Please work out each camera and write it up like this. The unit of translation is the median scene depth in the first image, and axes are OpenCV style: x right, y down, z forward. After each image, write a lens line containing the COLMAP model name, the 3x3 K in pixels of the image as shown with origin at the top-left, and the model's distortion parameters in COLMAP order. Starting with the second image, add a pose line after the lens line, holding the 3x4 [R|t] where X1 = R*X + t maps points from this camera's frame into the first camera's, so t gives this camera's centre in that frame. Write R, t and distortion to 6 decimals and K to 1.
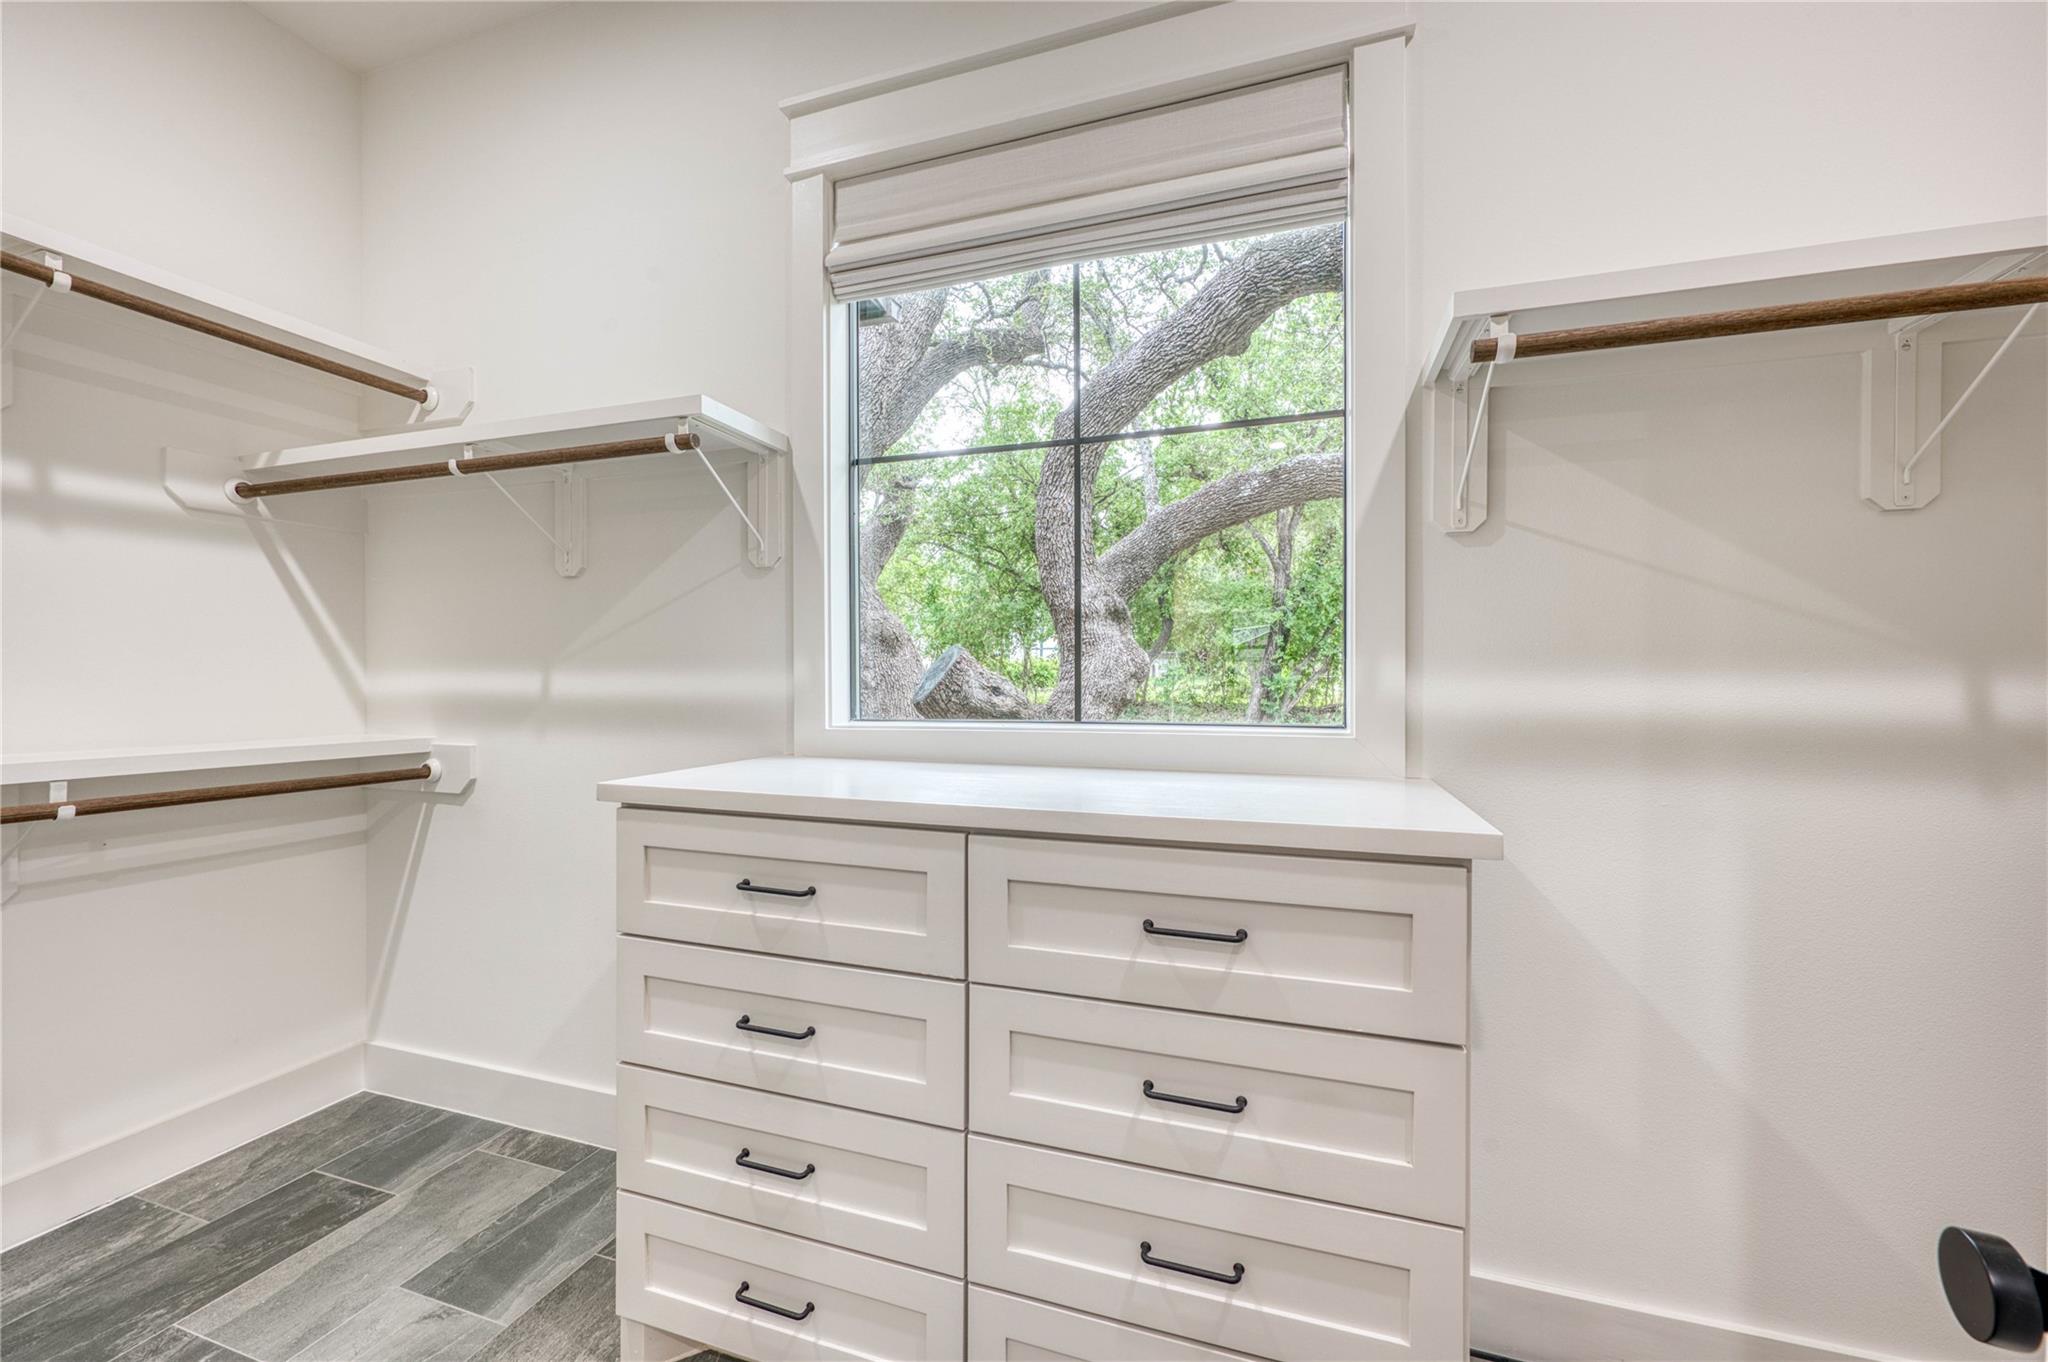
lens RADIAL K [[801.6, 0, 1024.0], [0, 801.6, 681.0], [0, 0, 1]] dist [-0.001581, 0.000313]
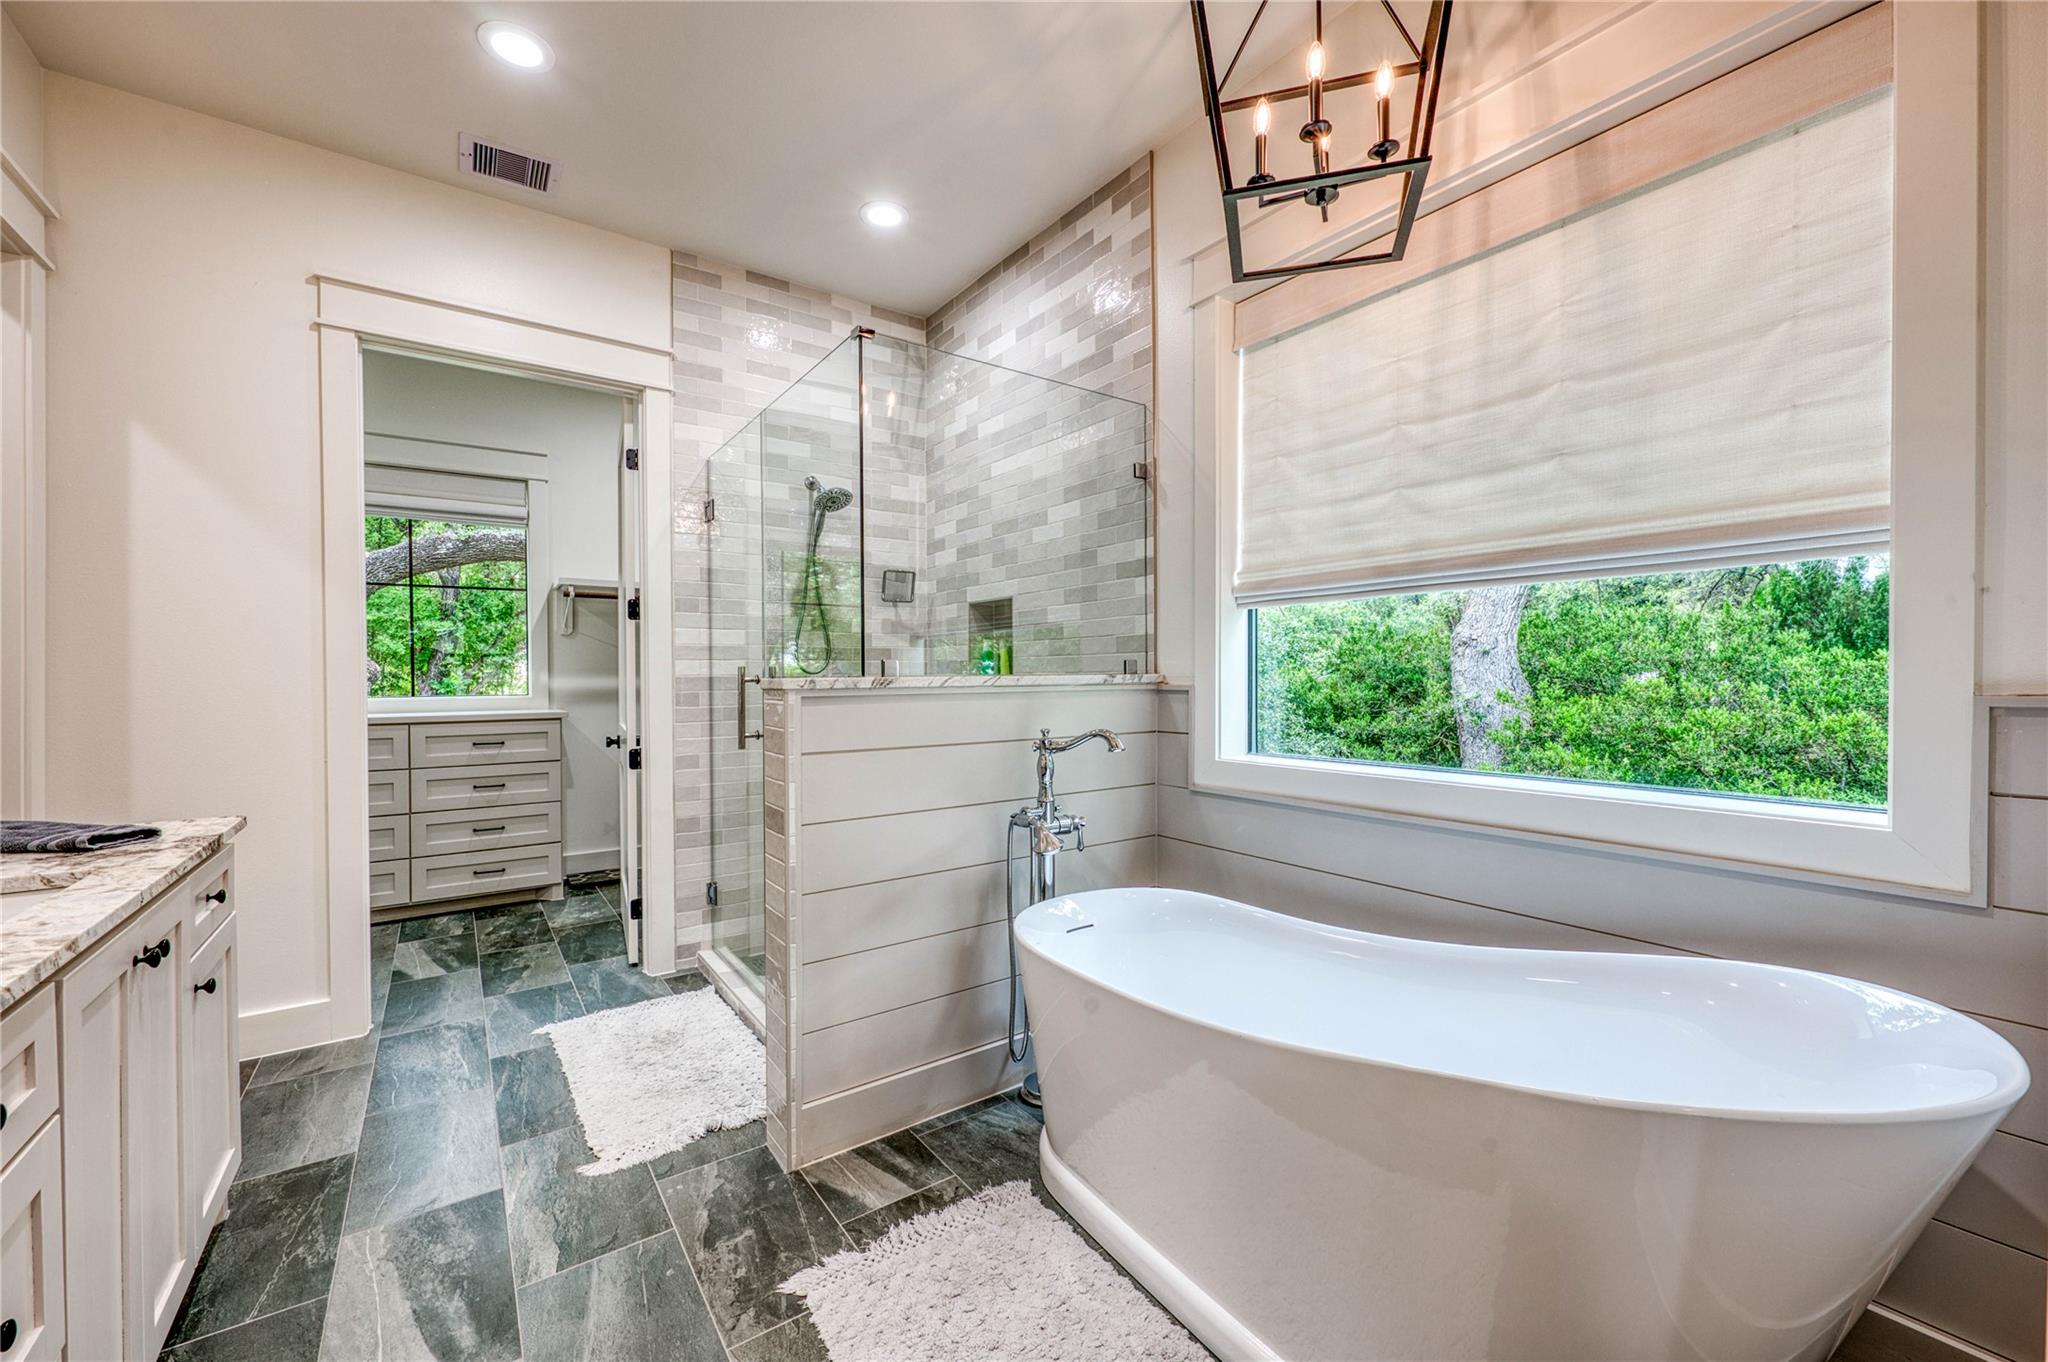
lens RADIAL K [[804.7, 0, 1016.2], [0, 804.7, 680.9], [0, 0, 1]] dist [-0.000437, 0.000504]
pose [[0.586236, -0.008513, 0.810096, -0.287173], [0.012294, 0.999923, 0.001610, 0.007243], [-0.810047, 0.009015, 0.586295, -0.666668]]
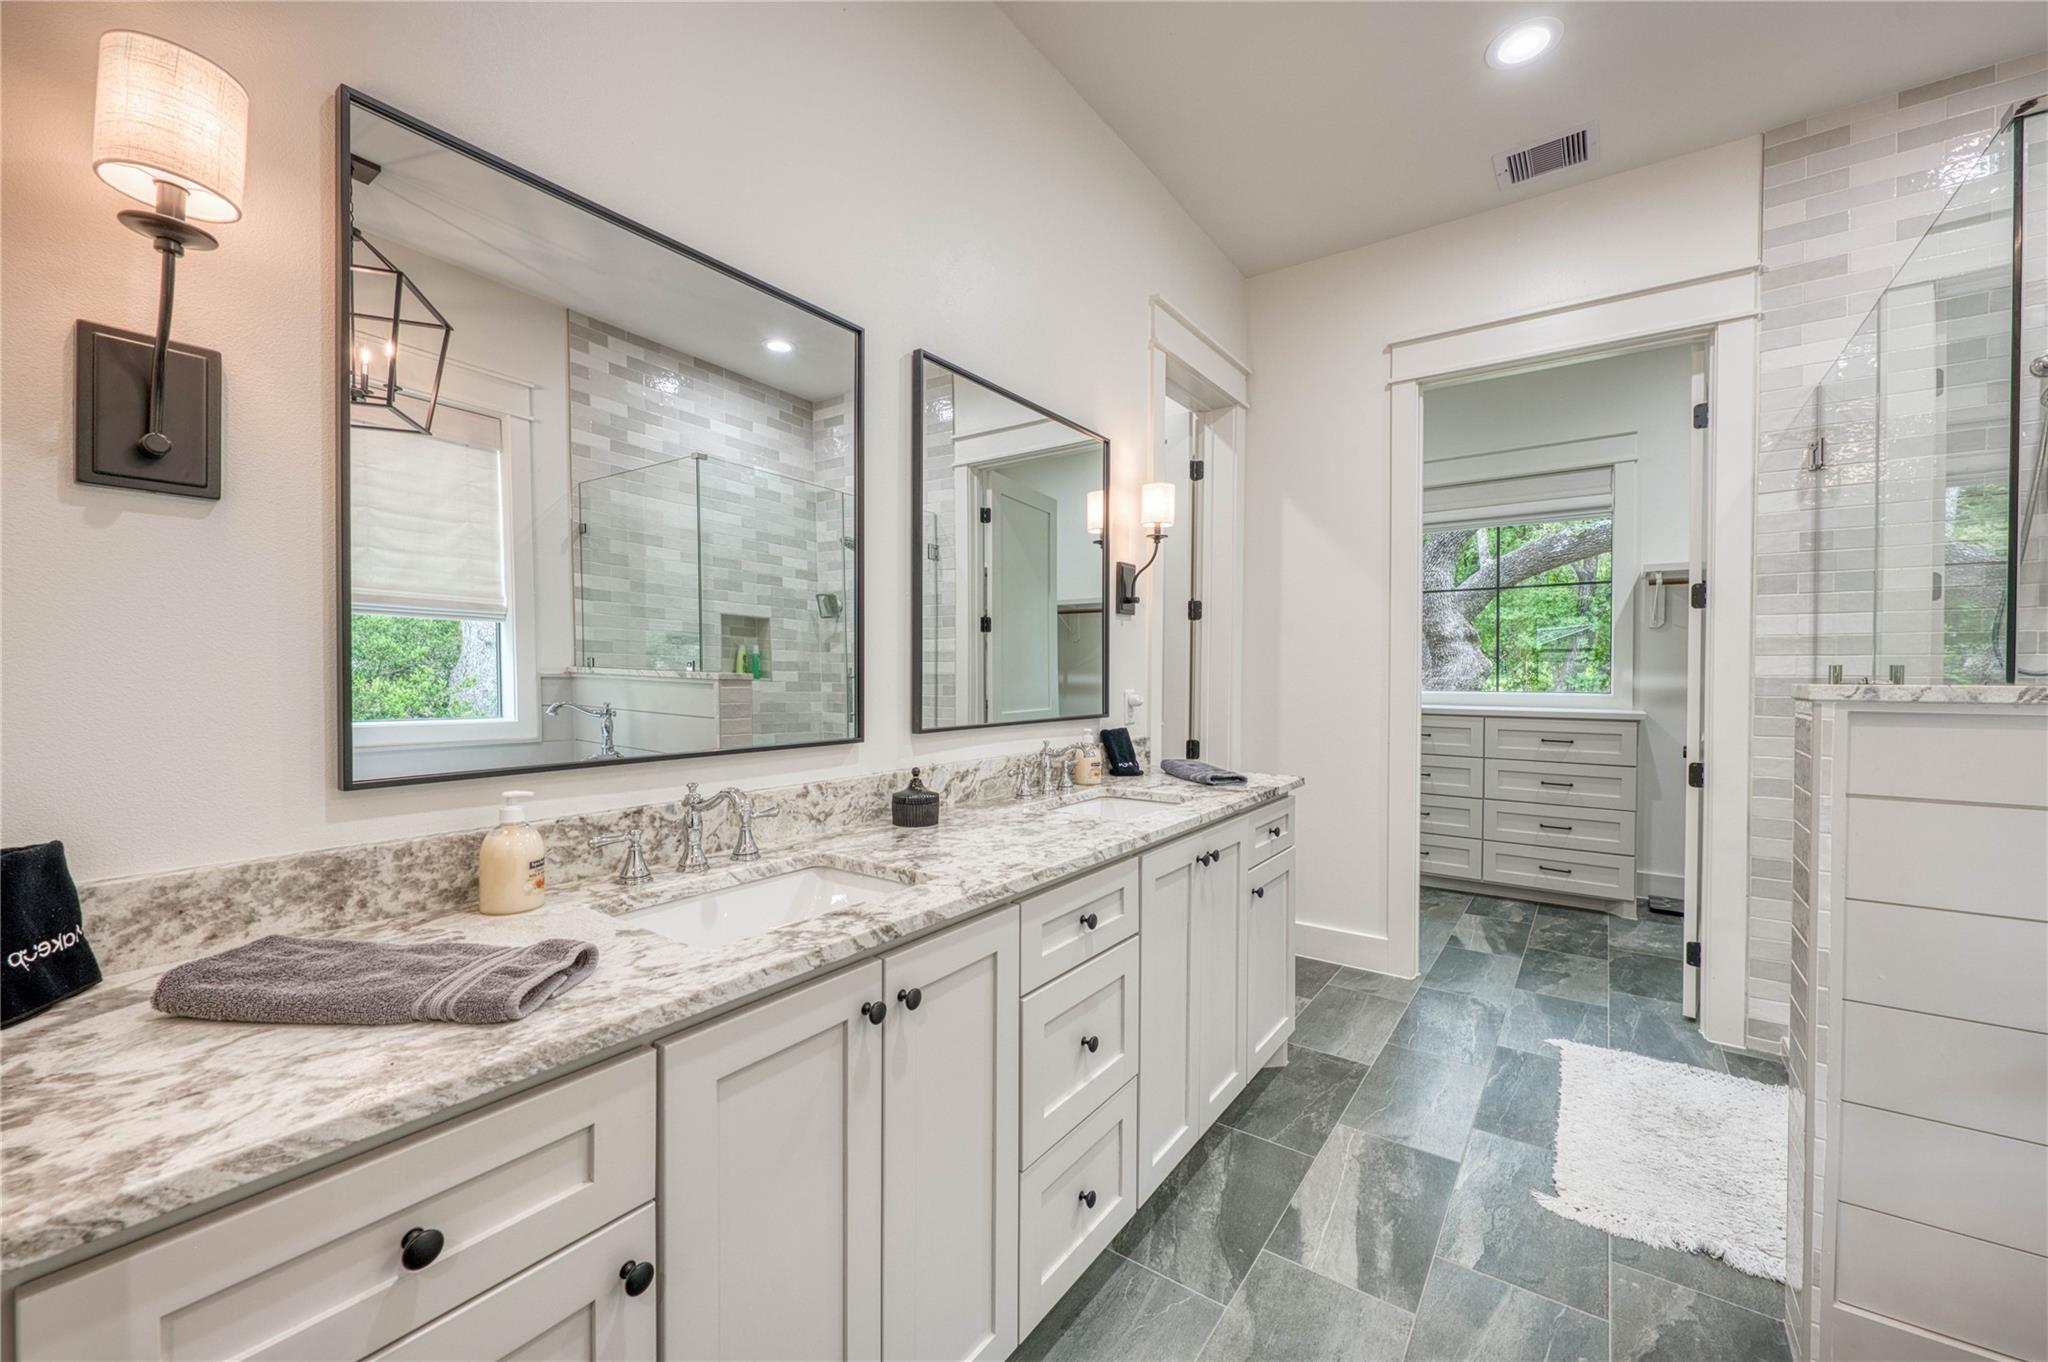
lens RADIAL K [[808.2, 0, 1024.0], [0, 808.2, 681.0], [0, 0, 1]] dist [0.002051, 0.000318]
pose [[0.956354, 0.007912, -0.292102, -0.220233], [-0.006859, 0.999966, 0.004631, 0.004777], [0.292128, -0.002425, 0.956376, -0.690374]]
